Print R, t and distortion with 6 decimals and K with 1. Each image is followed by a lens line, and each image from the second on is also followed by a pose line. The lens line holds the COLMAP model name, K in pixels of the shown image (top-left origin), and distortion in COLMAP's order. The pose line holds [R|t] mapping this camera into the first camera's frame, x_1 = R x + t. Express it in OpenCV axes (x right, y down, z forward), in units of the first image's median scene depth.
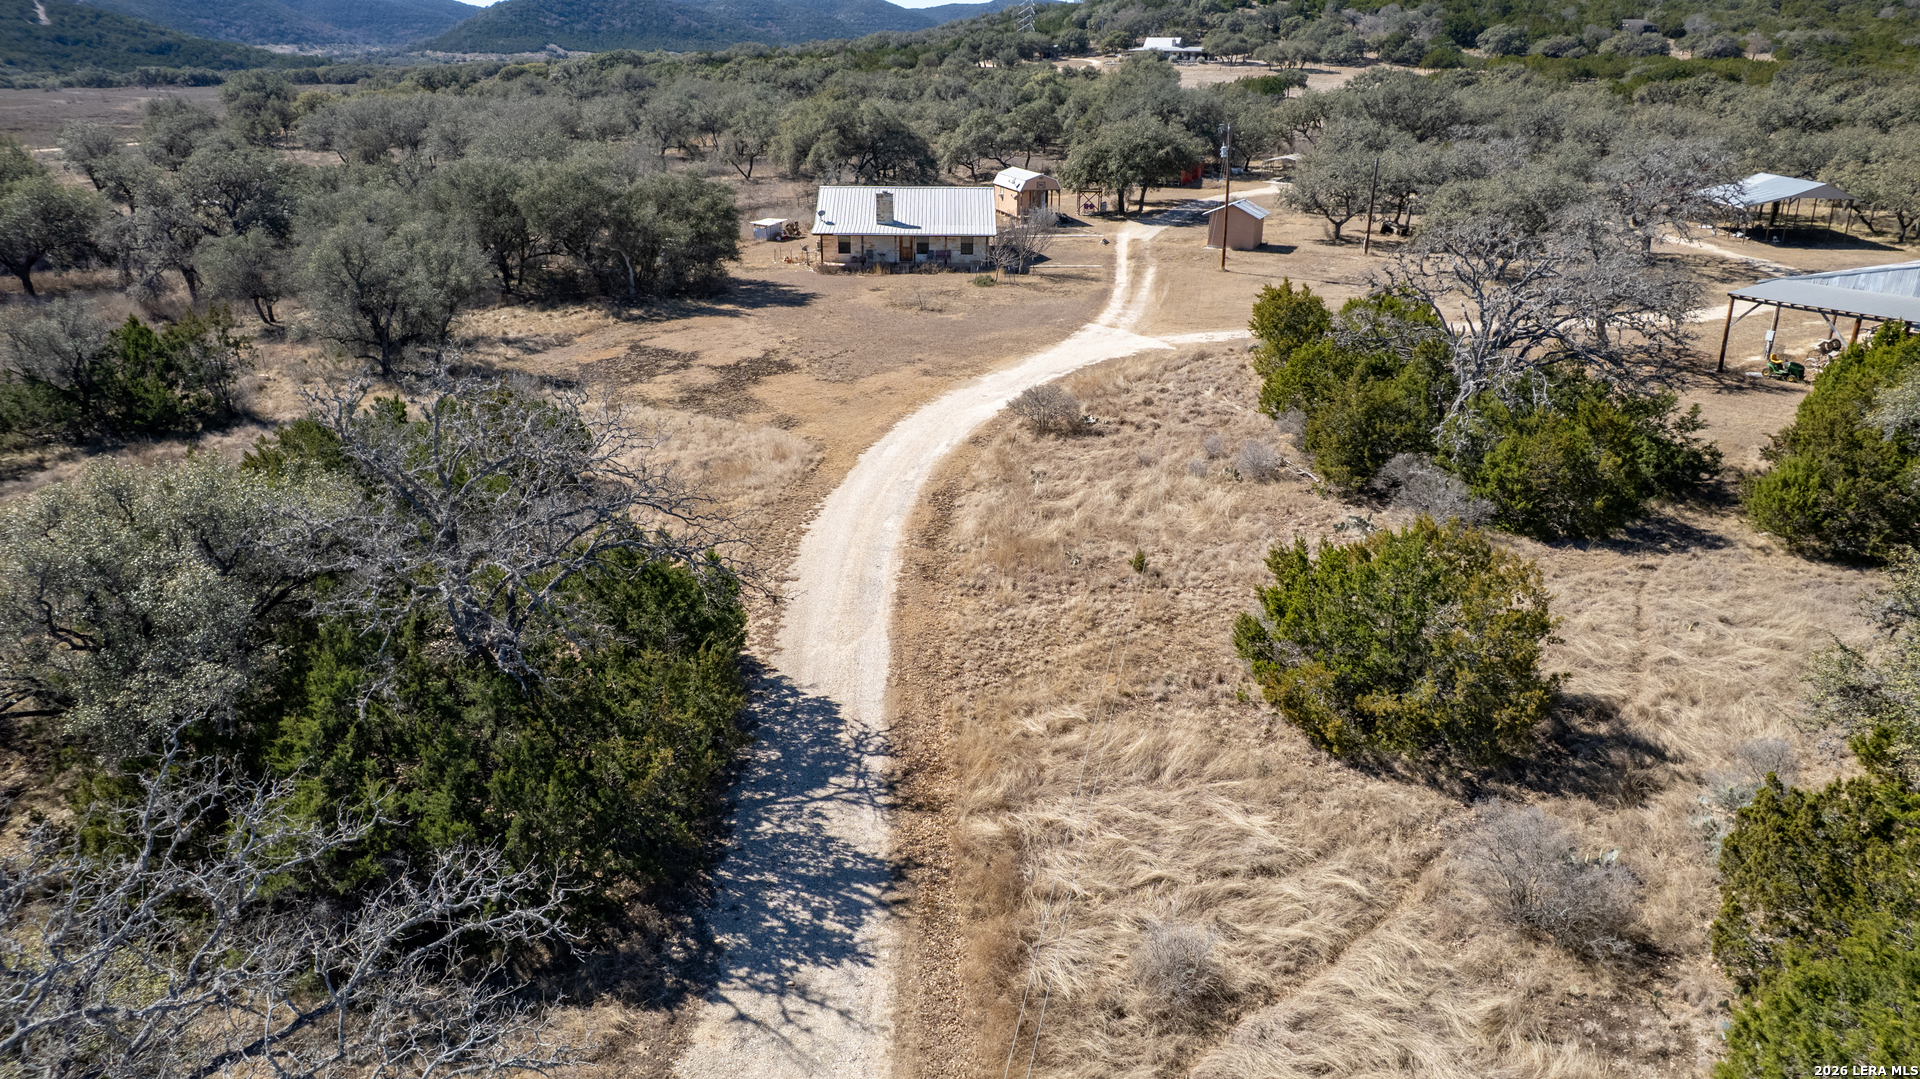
lens RADIAL K [[1248.6, 0, 960.0], [0, 1248.6, 539.5], [0, 0, 1]] dist [-0.071212, 0.070765]
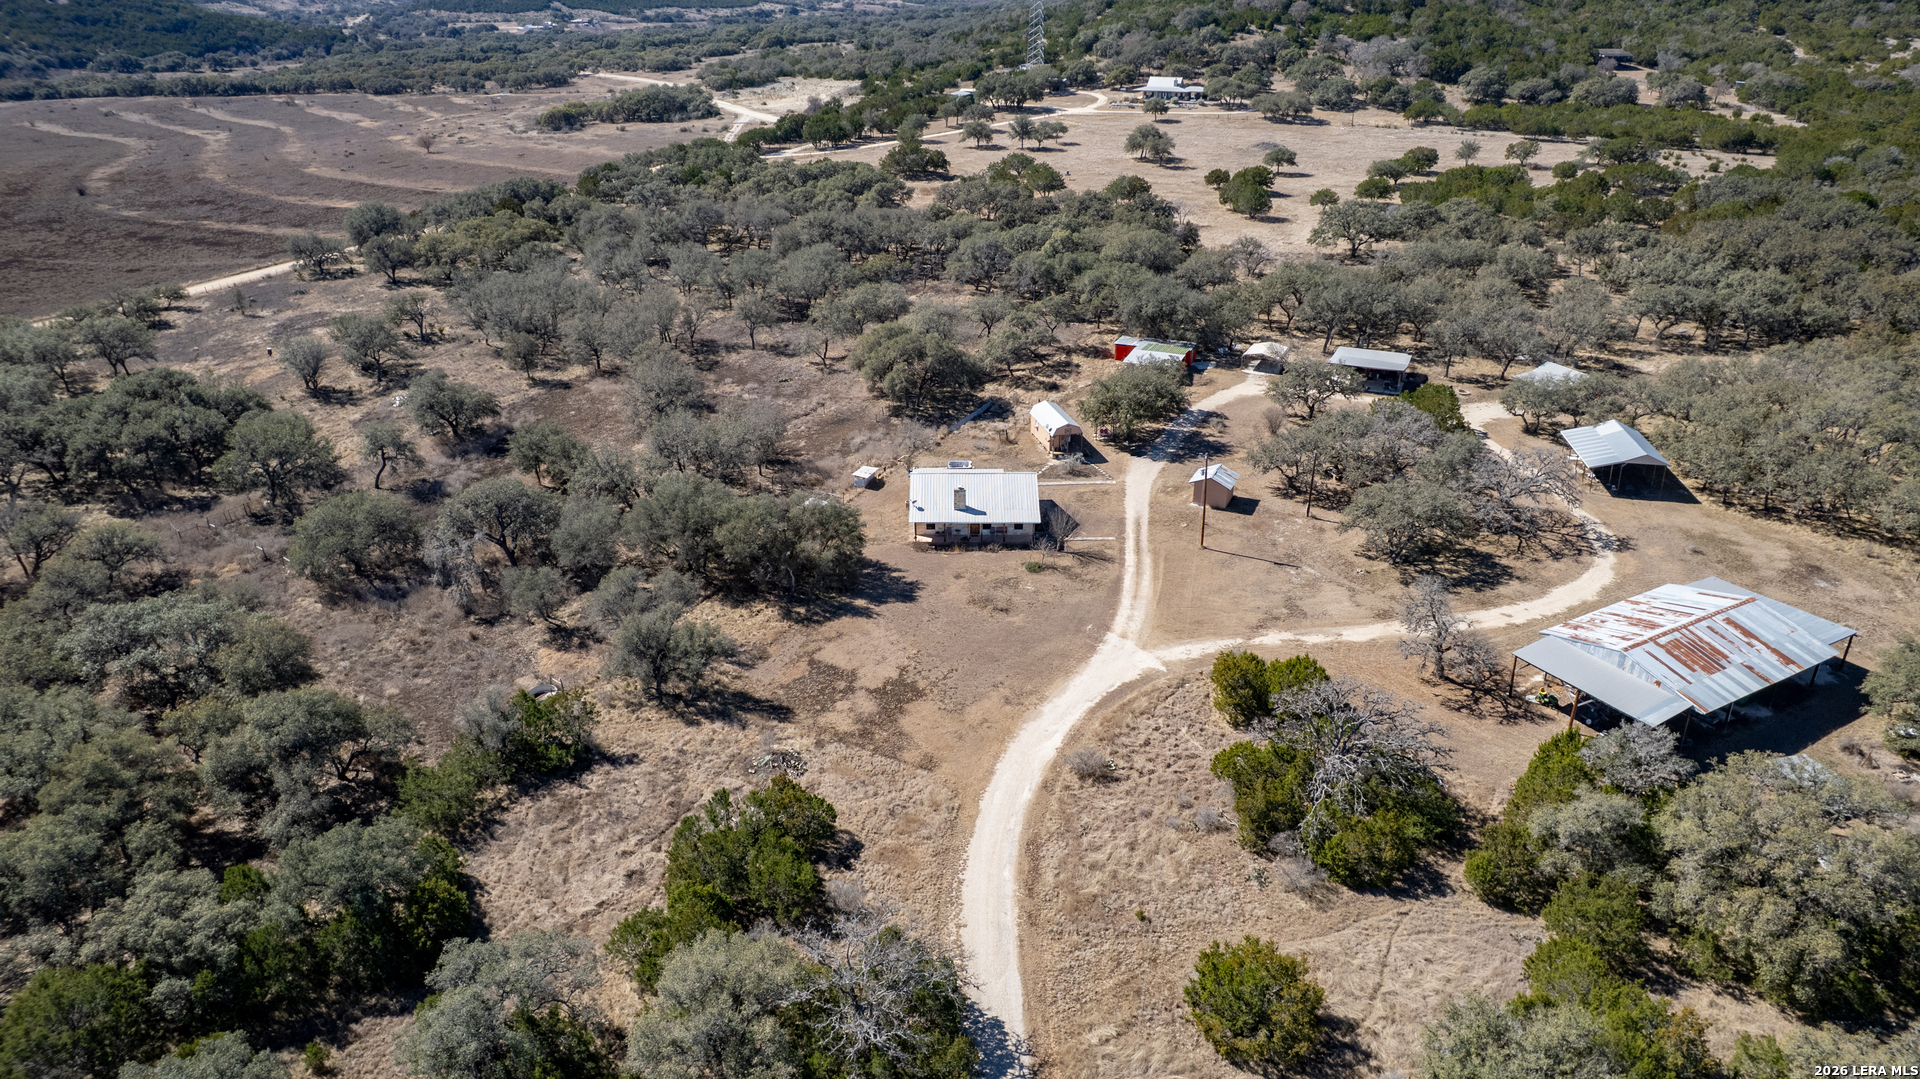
lens RADIAL K [[1245.3, 0, 955.6], [0, 1245.3, 550.1], [0, 0, 1]] dist [-0.070731, 0.065344]
pose [[0.999947, -0.007638, -0.006939, -0.078875], [0.008044, 0.998129, 0.060612, -0.412046], [0.006463, -0.060665, 0.998137, -0.554853]]
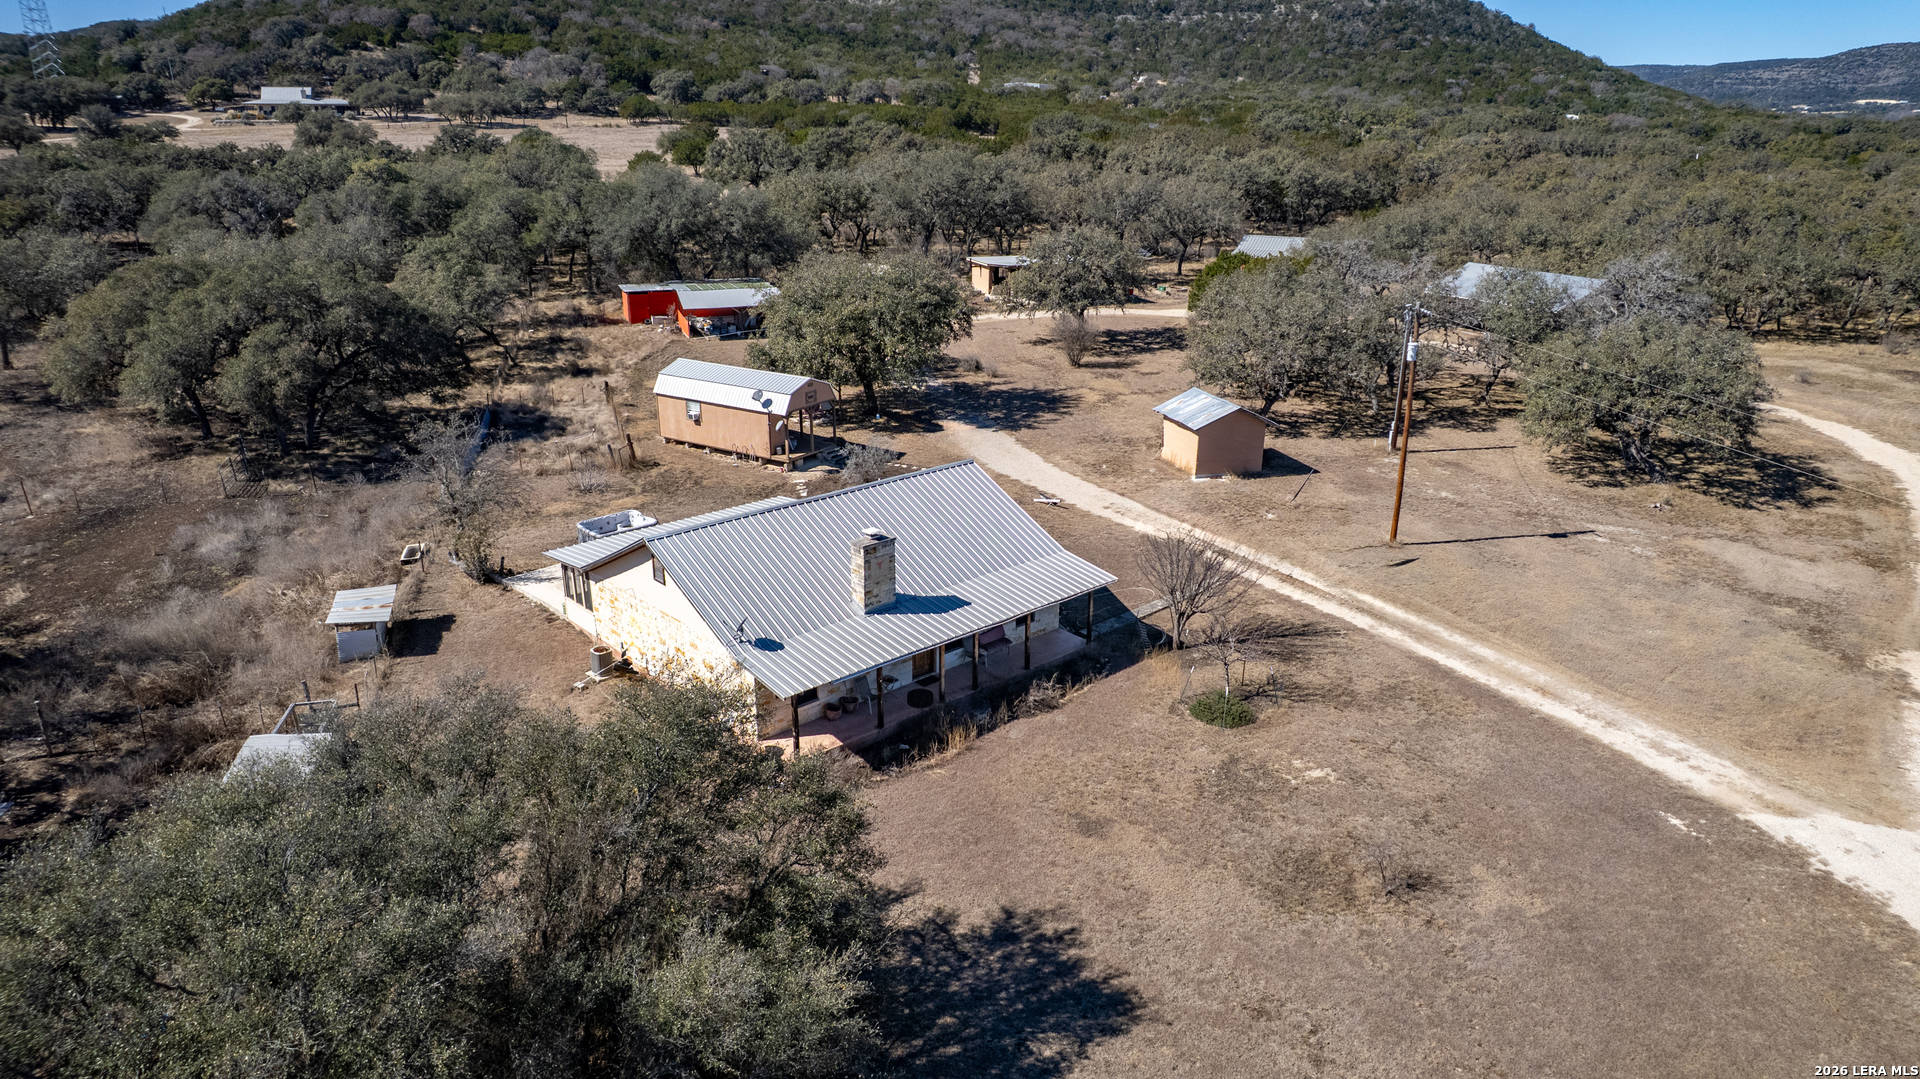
lens RADIAL K [[1242.2, 0, 960.0], [0, 1242.2, 539.5], [0, 0, 1]] dist [-0.083483, 0.093704]
pose [[0.749963, -0.226505, 0.621490, -0.411932], [0.242048, 0.968355, 0.060837, -0.415094], [-0.615603, 0.104805, 0.781056, 0.926926]]
